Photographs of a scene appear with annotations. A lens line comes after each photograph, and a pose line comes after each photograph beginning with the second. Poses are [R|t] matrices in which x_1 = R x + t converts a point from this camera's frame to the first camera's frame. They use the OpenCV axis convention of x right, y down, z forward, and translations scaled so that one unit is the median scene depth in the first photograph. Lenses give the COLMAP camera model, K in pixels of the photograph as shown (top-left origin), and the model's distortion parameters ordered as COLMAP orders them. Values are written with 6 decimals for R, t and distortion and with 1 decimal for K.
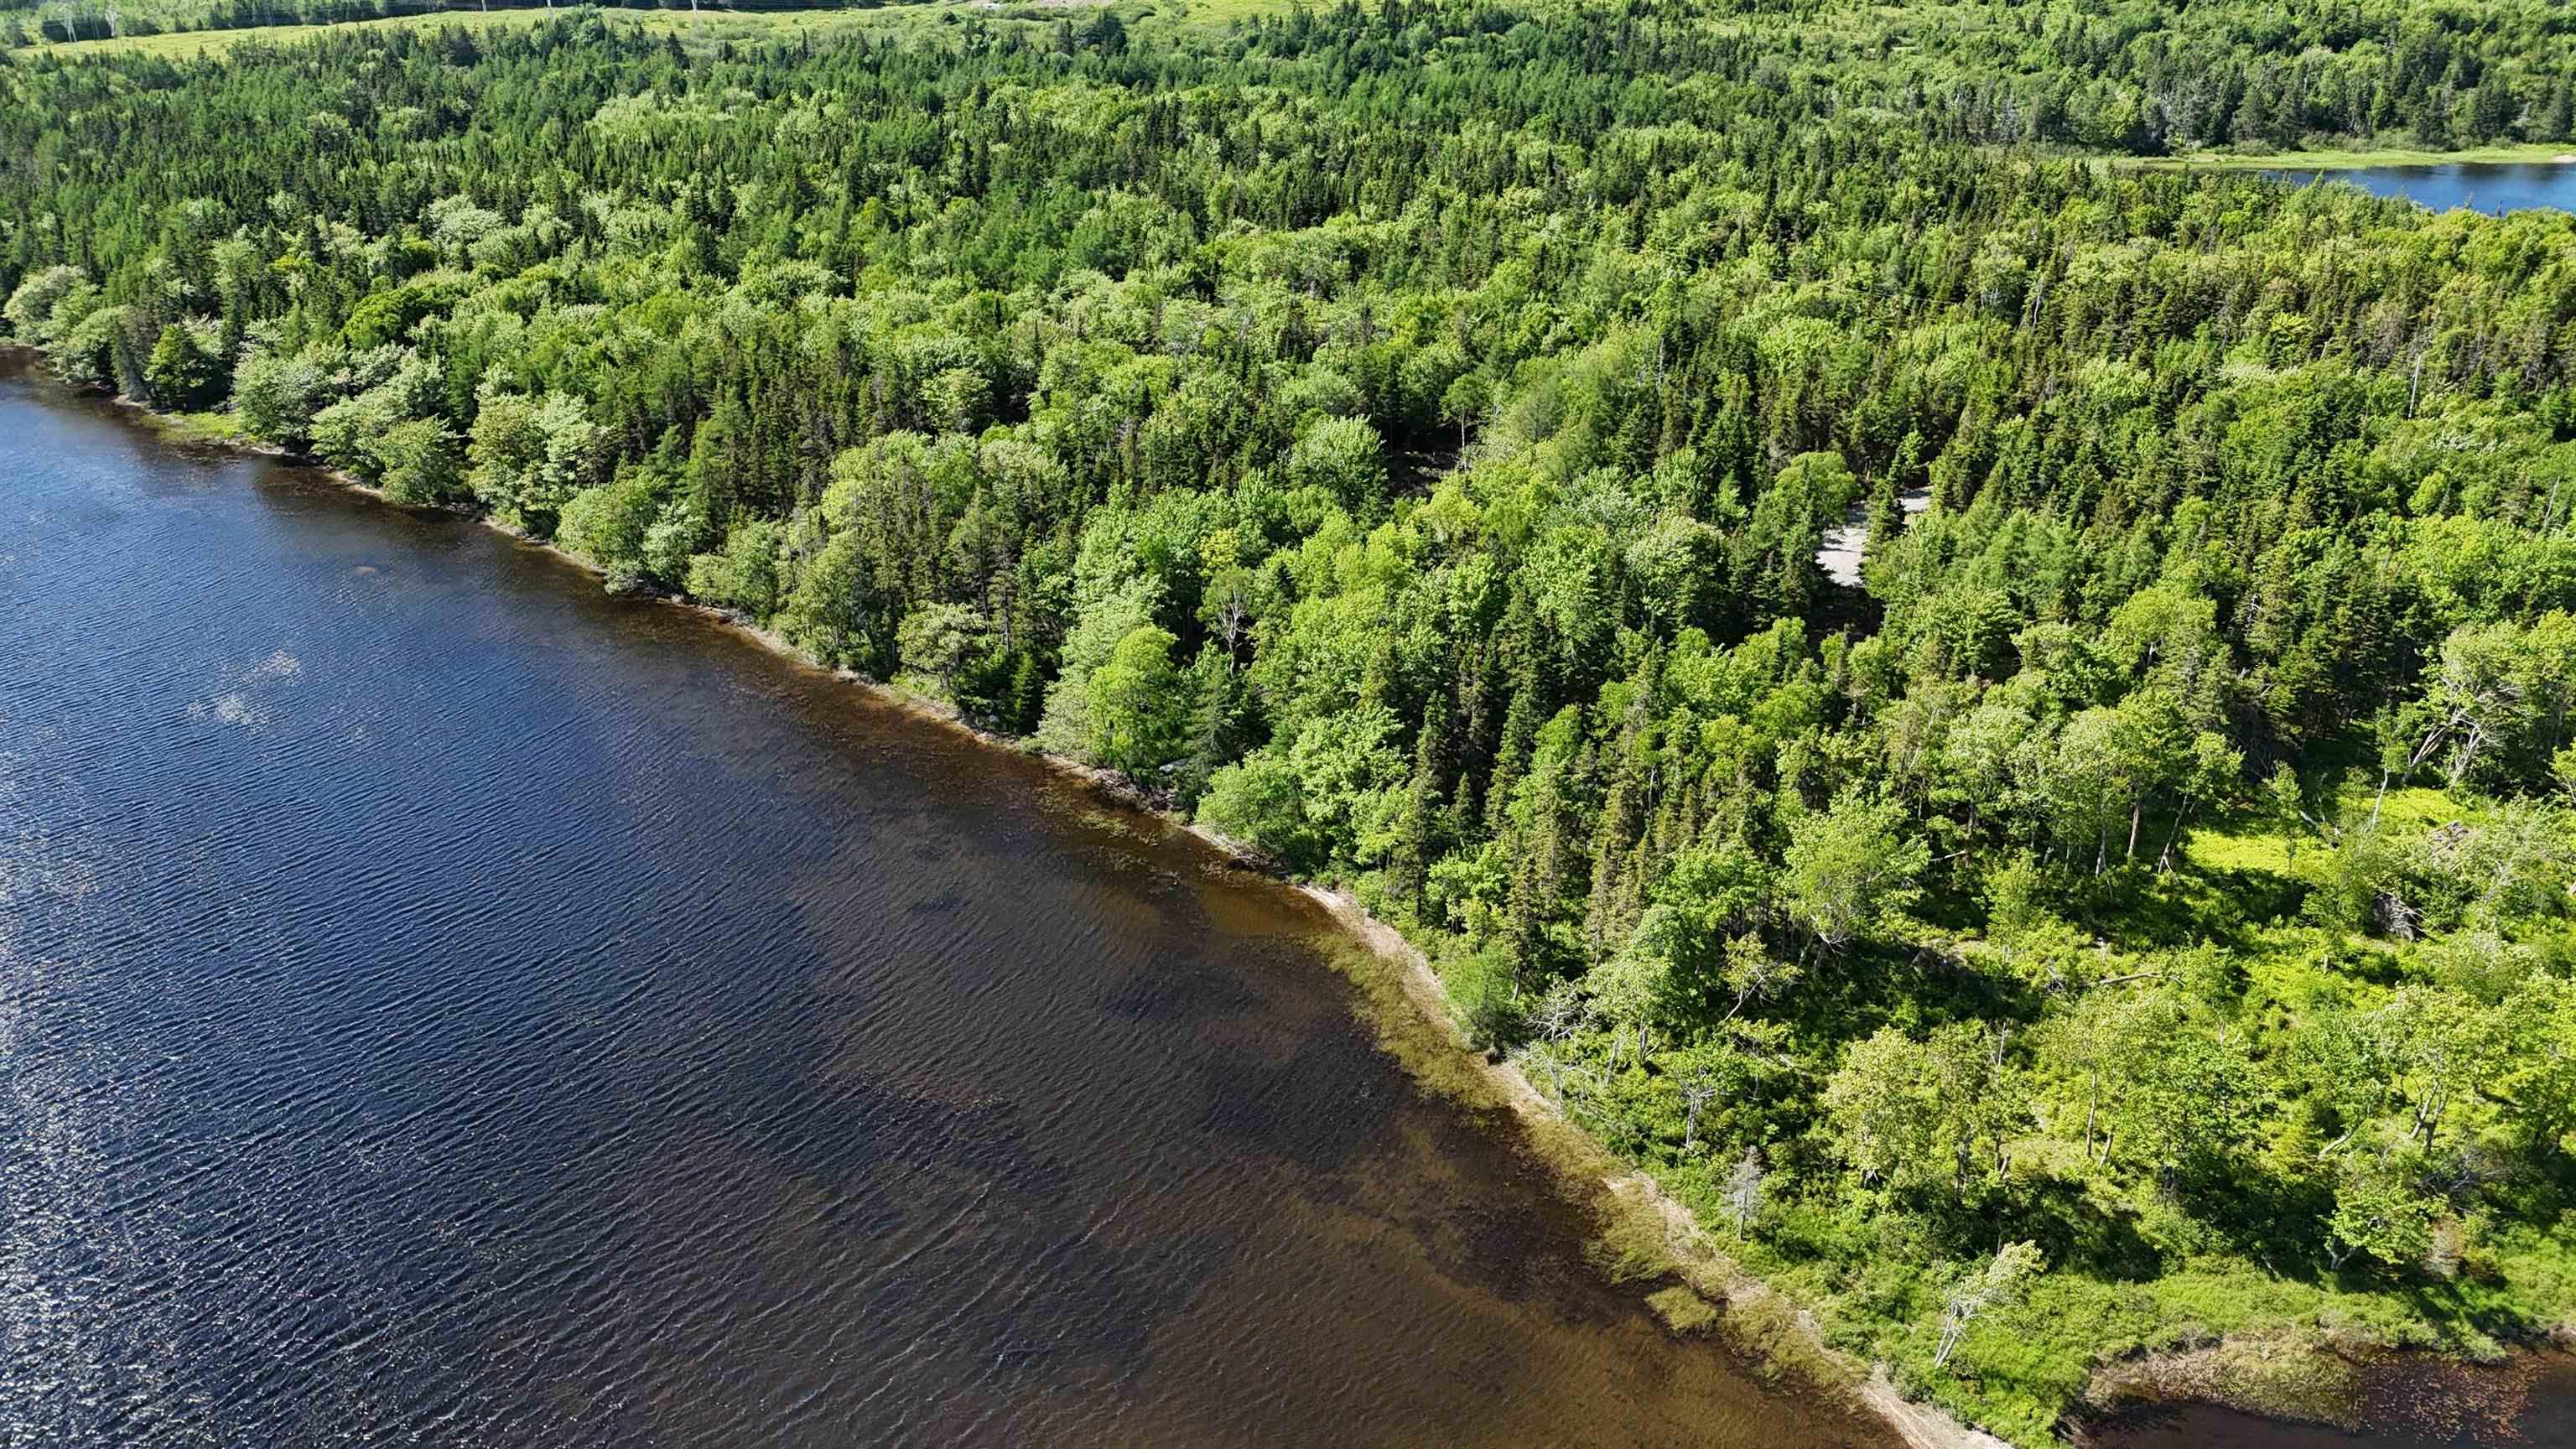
lens RADIAL K [[1895.1, 0, 1300.7], [0, 1895.1, 735.8], [0, 0, 1]] dist [0.076183, -0.069990]
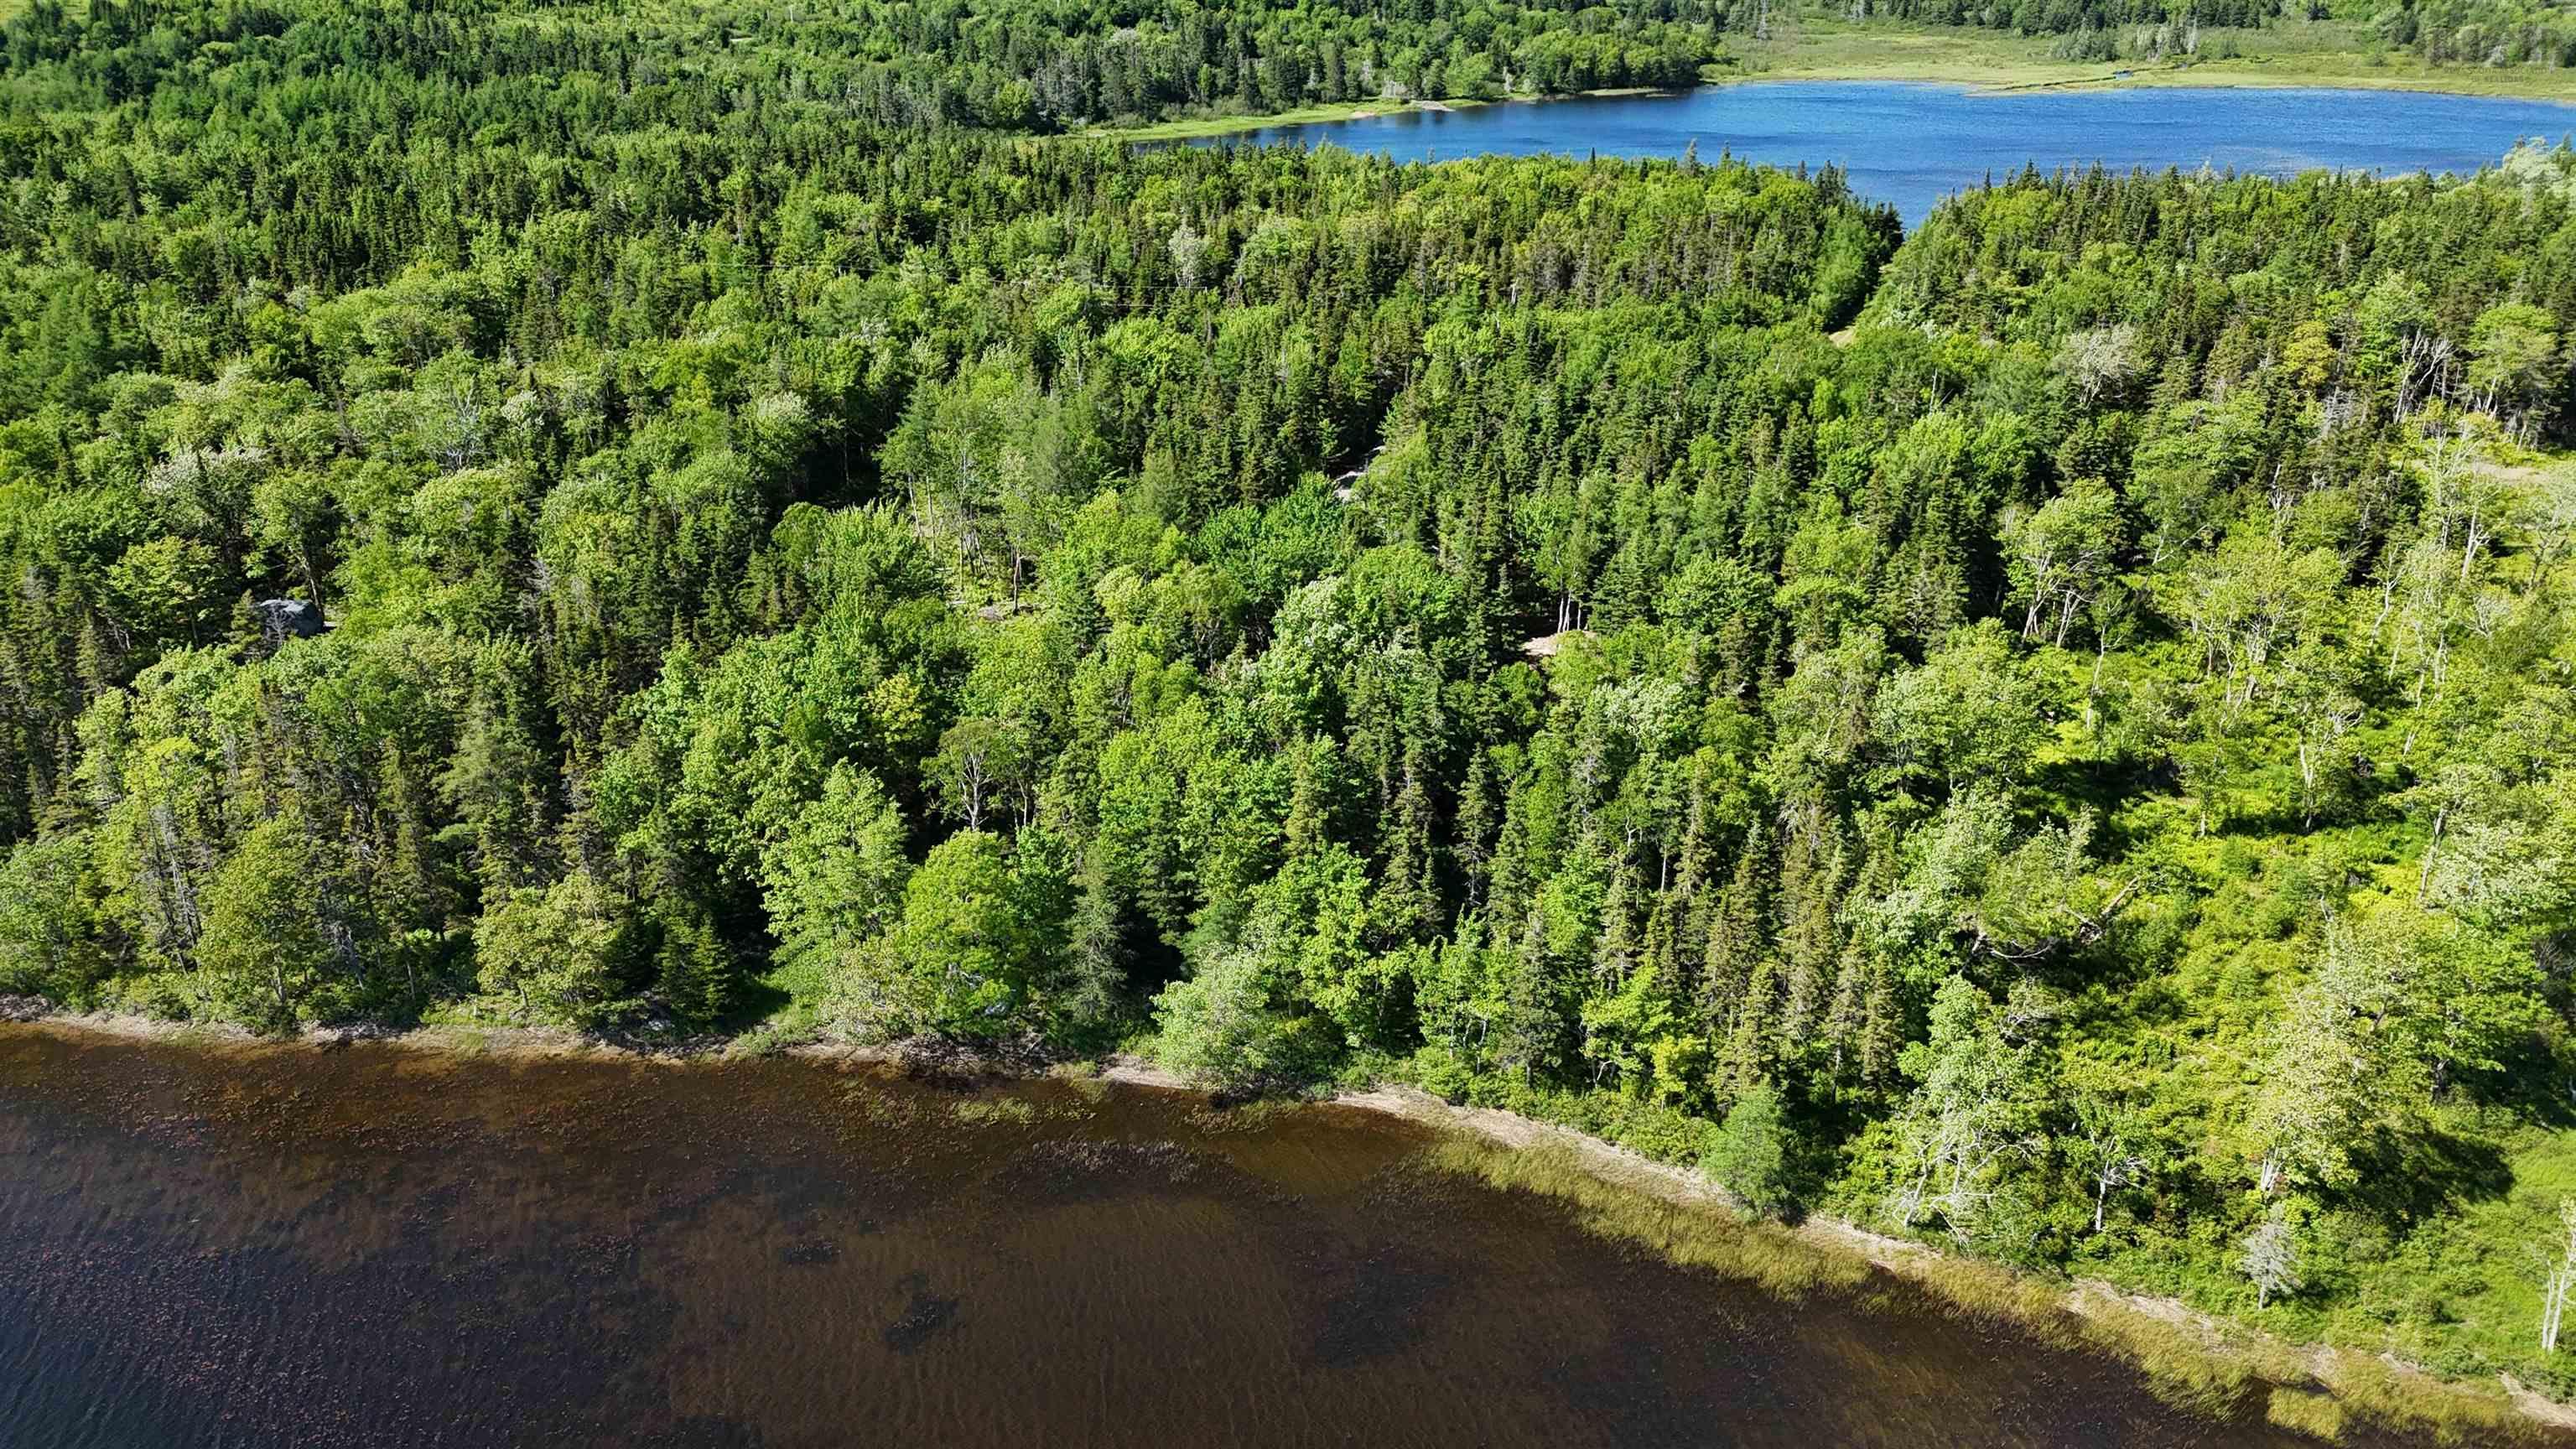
lens RADIAL K [[1895.1, 0, 1293.7], [0, 1895.1, 727.1], [0, 0, 1]] dist [0.076183, -0.069990]
pose [[0.789503, -0.245830, 0.562363, -0.260702], [0.247355, 0.966016, 0.075019, -0.082102], [-0.561694, 0.079876, 0.823480, 0.225596]]
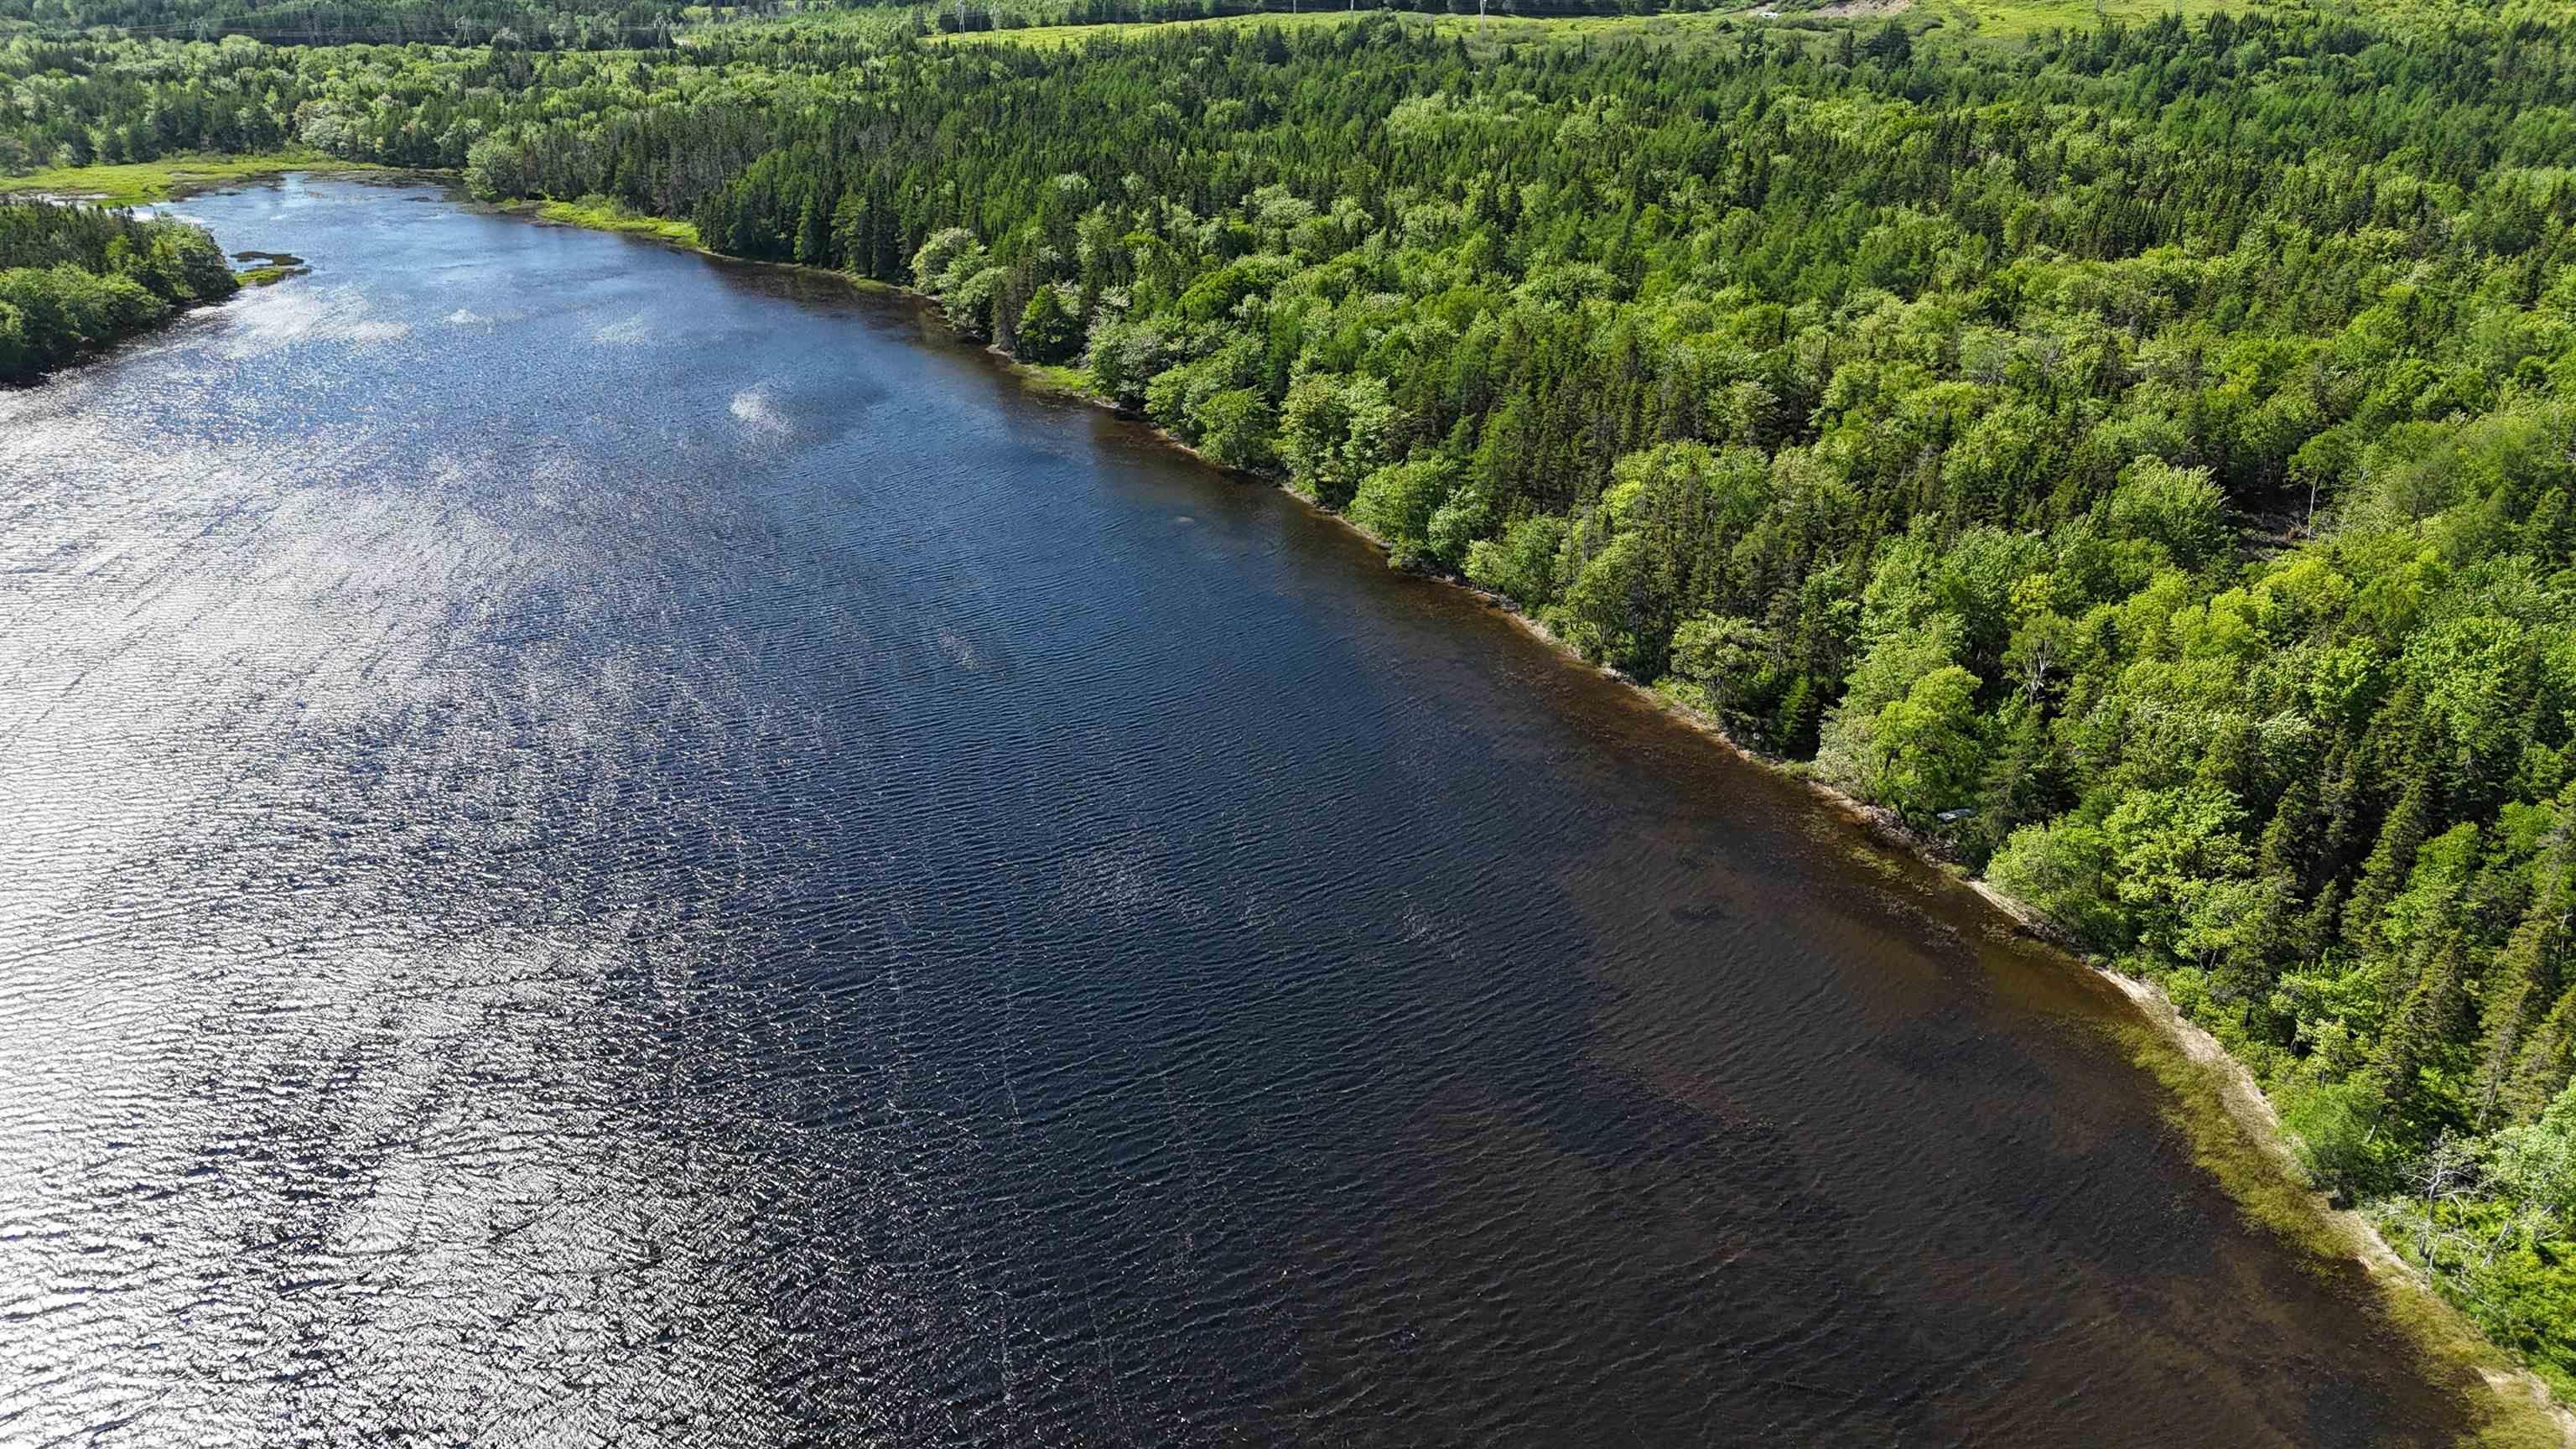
lens RADIAL K [[1895.1, 0, 1303.2], [0, 1895.1, 741.4], [0, 0, 1]] dist [0.076183, -0.069990]
pose [[0.936289, 0.147828, -0.318606, -0.051613], [-0.148121, 0.988691, 0.023454, 0.003541], [0.318470, 0.025232, 0.947597, -0.009110]]
